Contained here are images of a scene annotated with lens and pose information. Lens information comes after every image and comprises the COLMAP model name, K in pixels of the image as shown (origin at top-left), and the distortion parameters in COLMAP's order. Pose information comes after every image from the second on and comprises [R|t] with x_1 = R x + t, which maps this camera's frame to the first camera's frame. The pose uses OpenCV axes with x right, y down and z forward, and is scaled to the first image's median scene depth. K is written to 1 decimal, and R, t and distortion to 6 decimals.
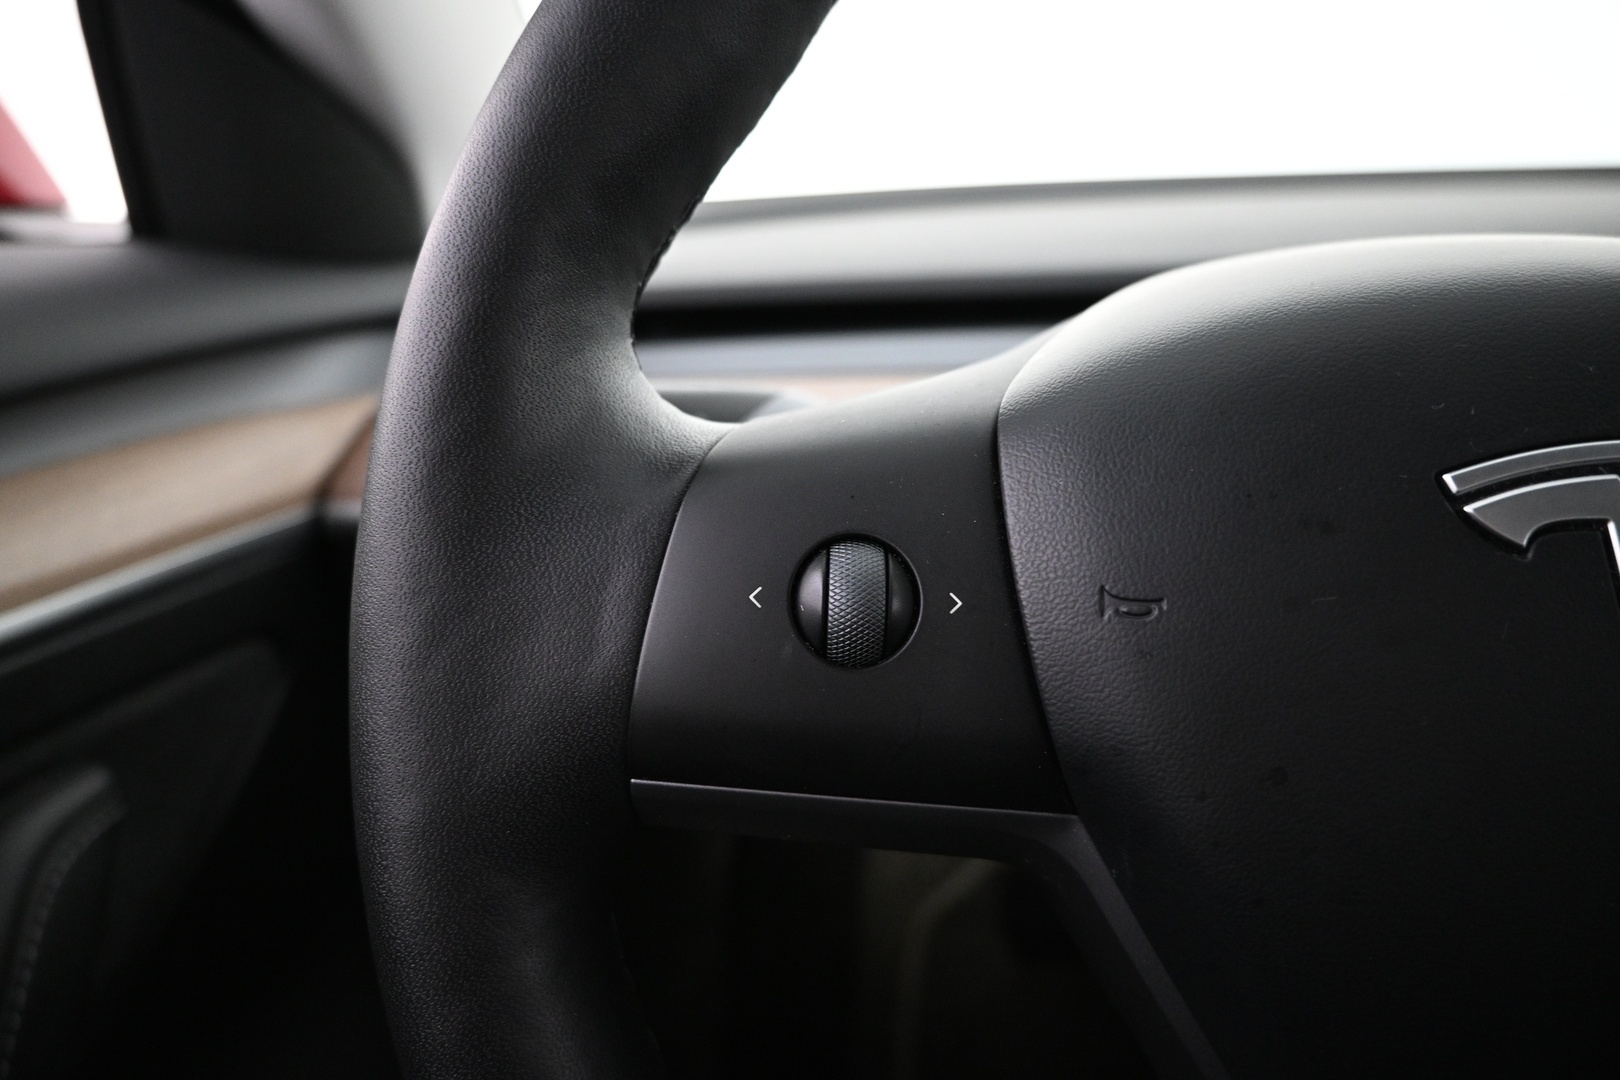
lens RADIAL K [[1097.9, 0, 819.0], [0, 1097.9, 540.4], [0, 0, 1]] dist [-0.007512, 0.005707]
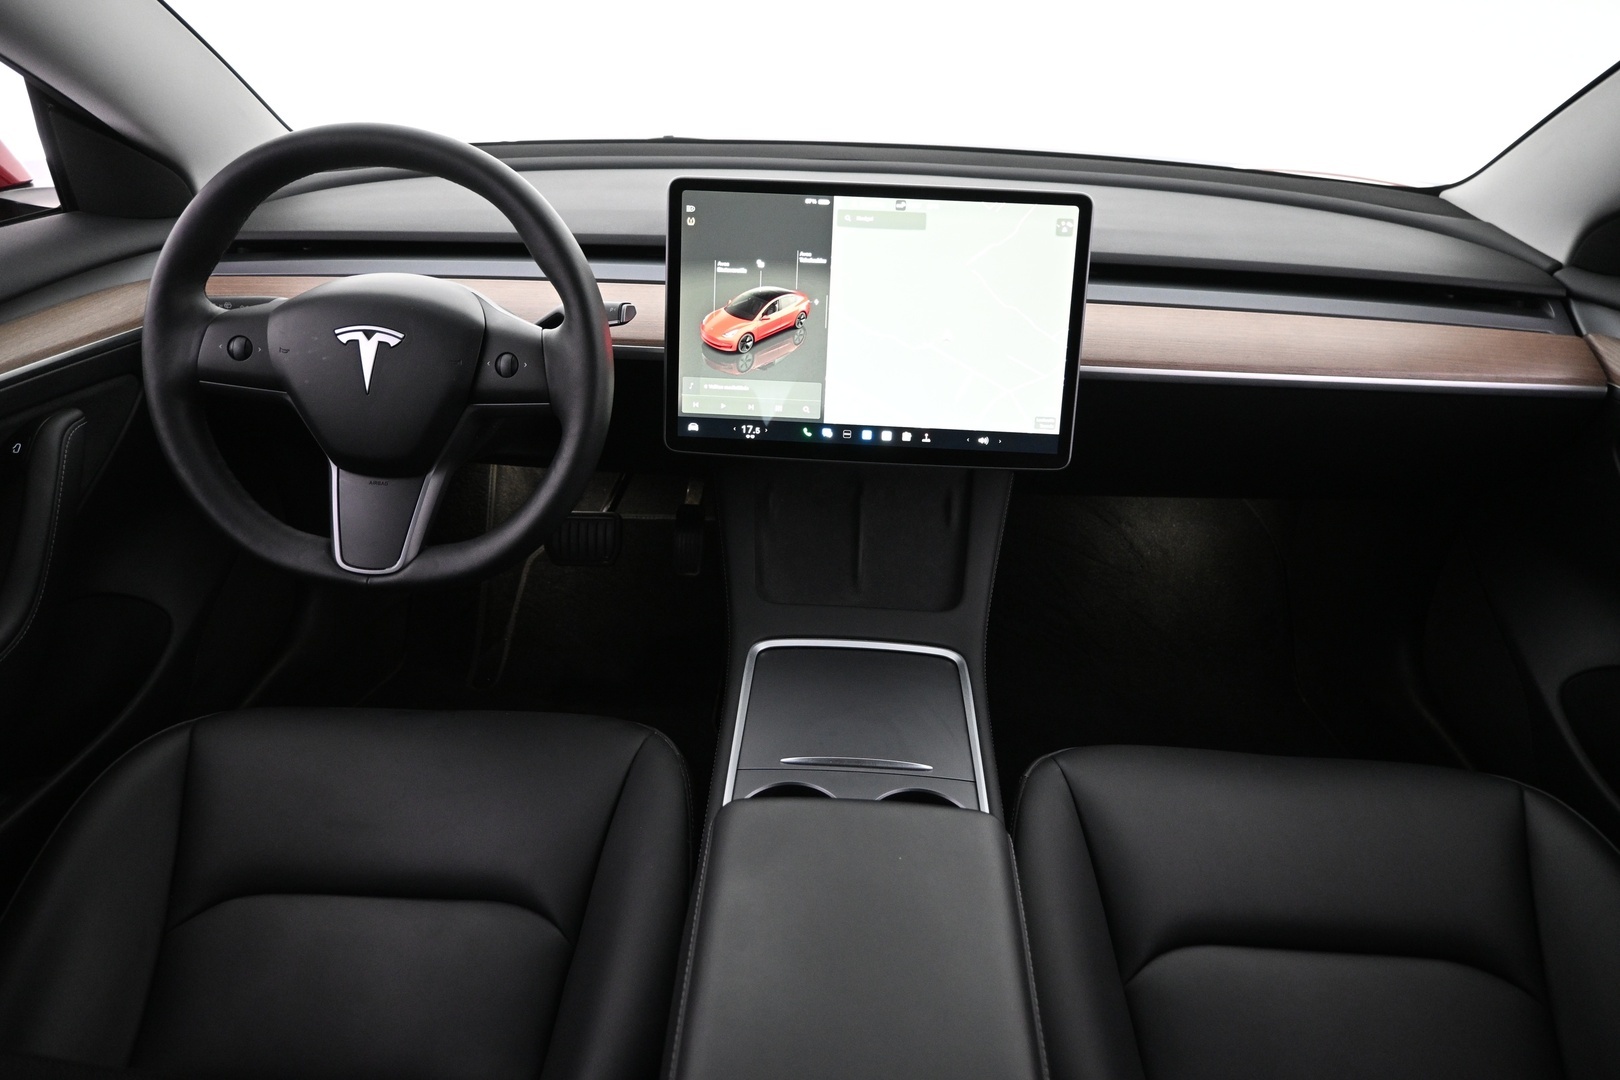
lens RADIAL K [[1097.9, 0, 815.2], [0, 1097.9, 529.2], [0, 0, 1]] dist [-0.007512, 0.005707]
pose [[0.997135, 0.011524, 0.074762, 1.215206], [-0.022656, 0.988456, 0.149807, 0.031806], [-0.072173, -0.151071, 0.985885, -2.293857]]
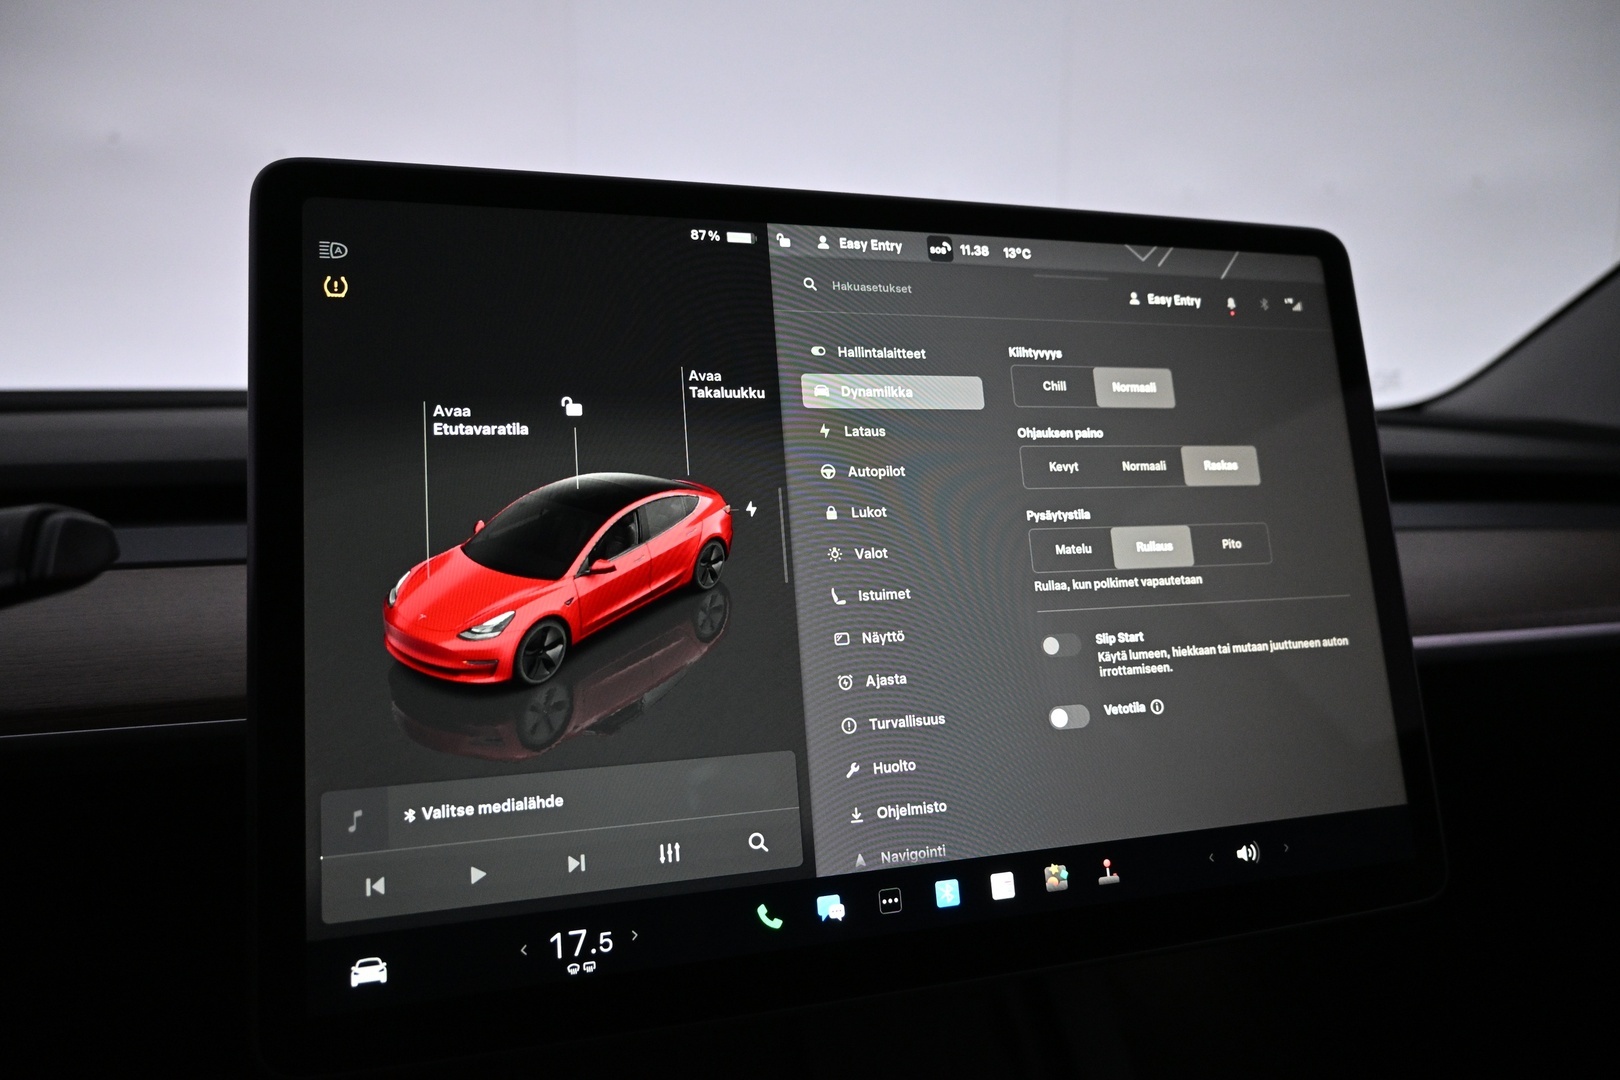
lens RADIAL K [[1097.9, 0, 807.2], [0, 1097.9, 539.3], [0, 0, 1]] dist [-0.007512, 0.005707]
pose [[0.912345, -0.023603, 0.408741, 1.072209], [0.112694, 0.974251, -0.195284, 0.095533], [-0.393607, 0.224229, 0.891513, -0.153734]]
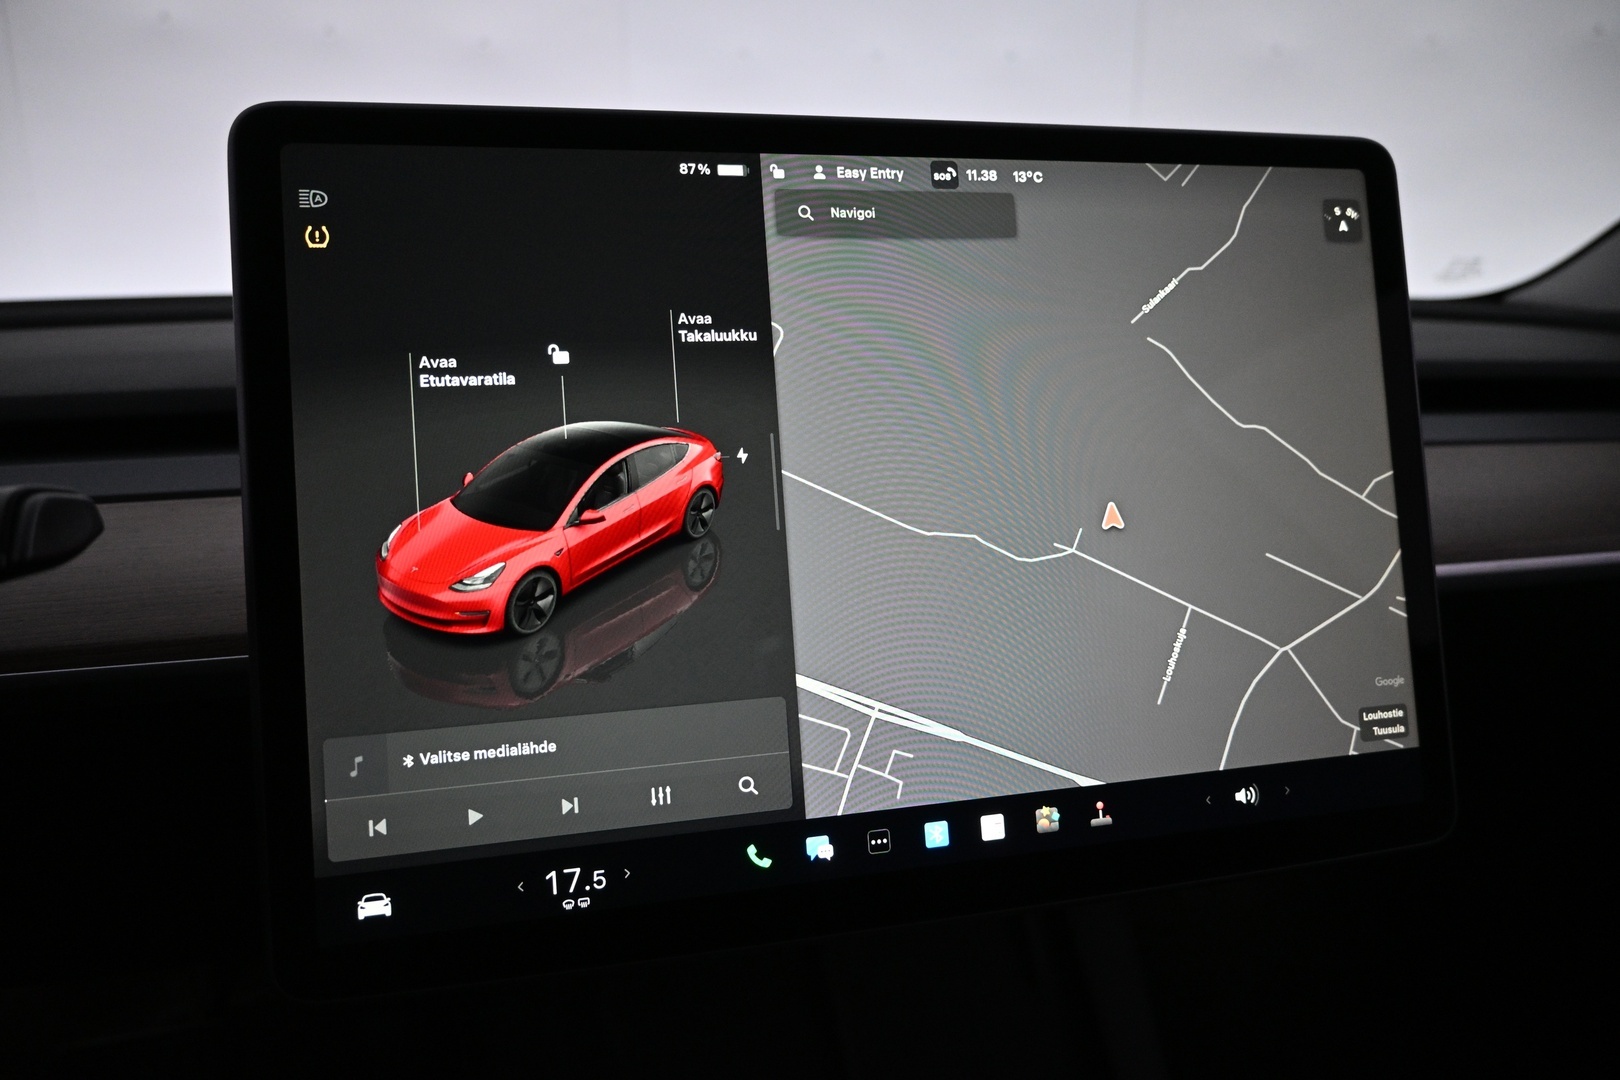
lens RADIAL K [[1097.9, 0, 806.5], [0, 1097.9, 541.0], [0, 0, 1]] dist [-0.007512, 0.005707]
pose [[0.936045, -0.066159, 0.345604, 1.142051], [0.103068, 0.990638, -0.089516, 0.038337], [-0.336446, 0.119411, 0.934101, -0.183473]]
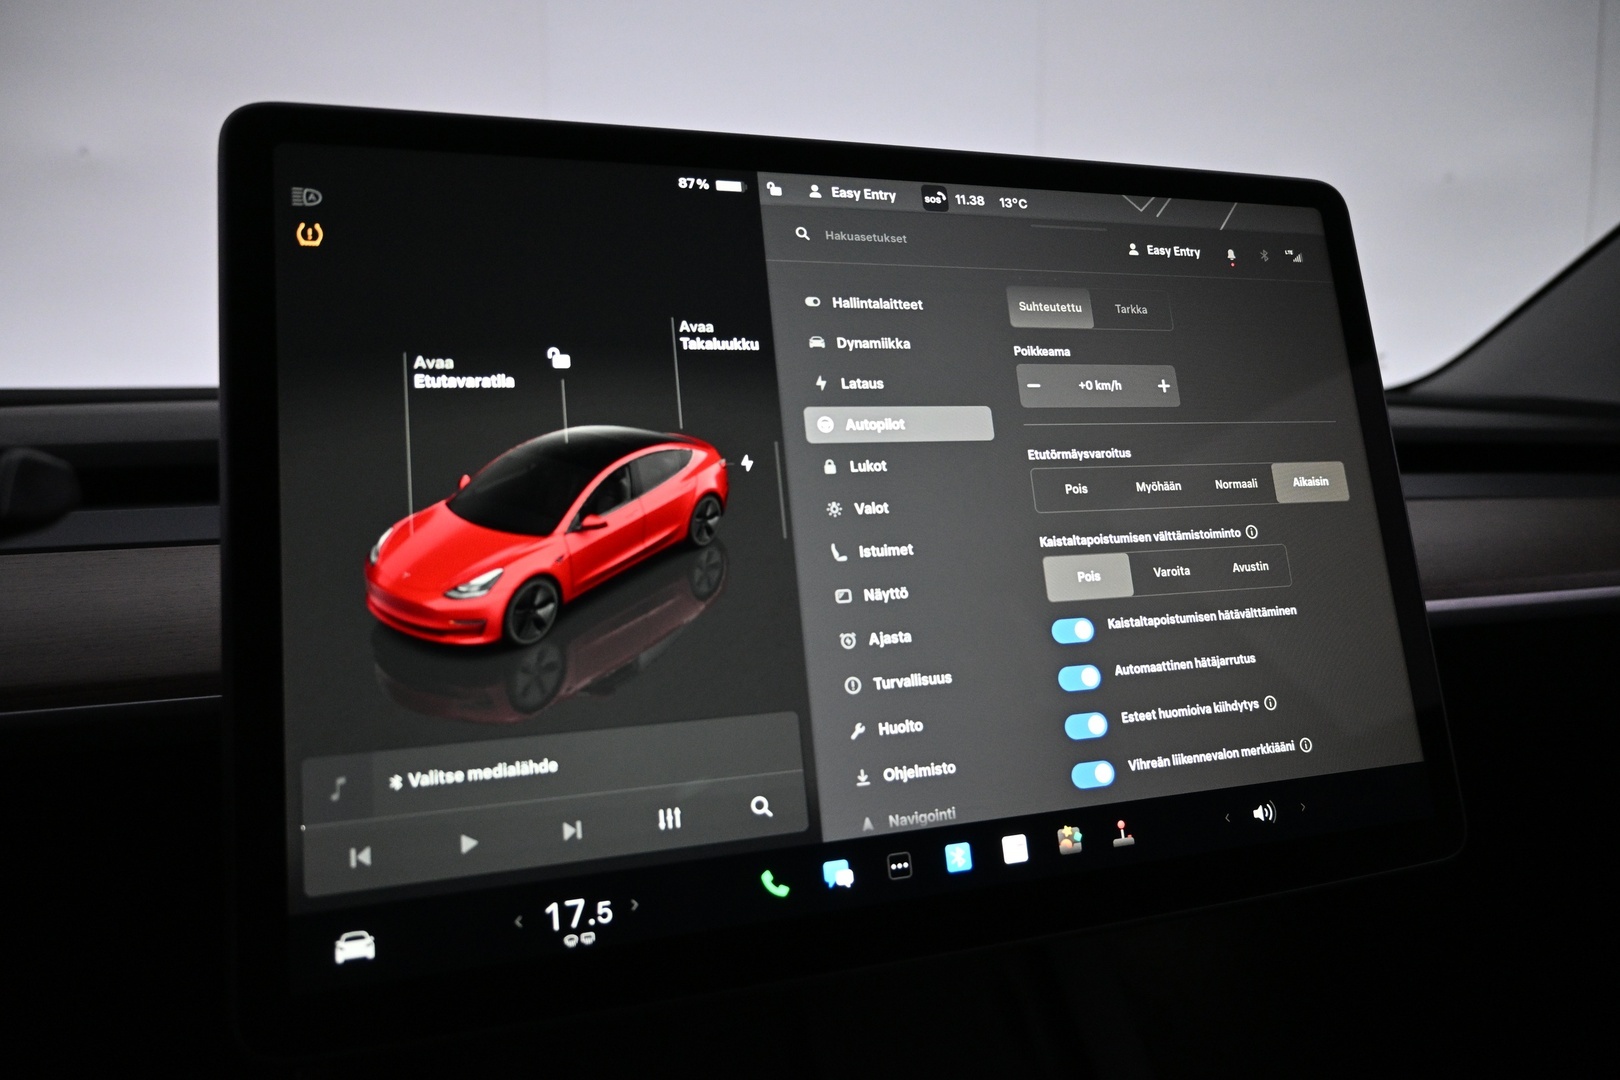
lens RADIAL K [[1097.9, 0, 809.5], [0, 1097.9, 538.9], [0, 0, 1]] dist [-0.007512, 0.005707]
pose [[0.905062, -0.036488, 0.423712, 1.073582], [0.134735, 0.969591, -0.204302, 0.136718], [-0.403373, 0.241994, 0.882456, -0.105702]]
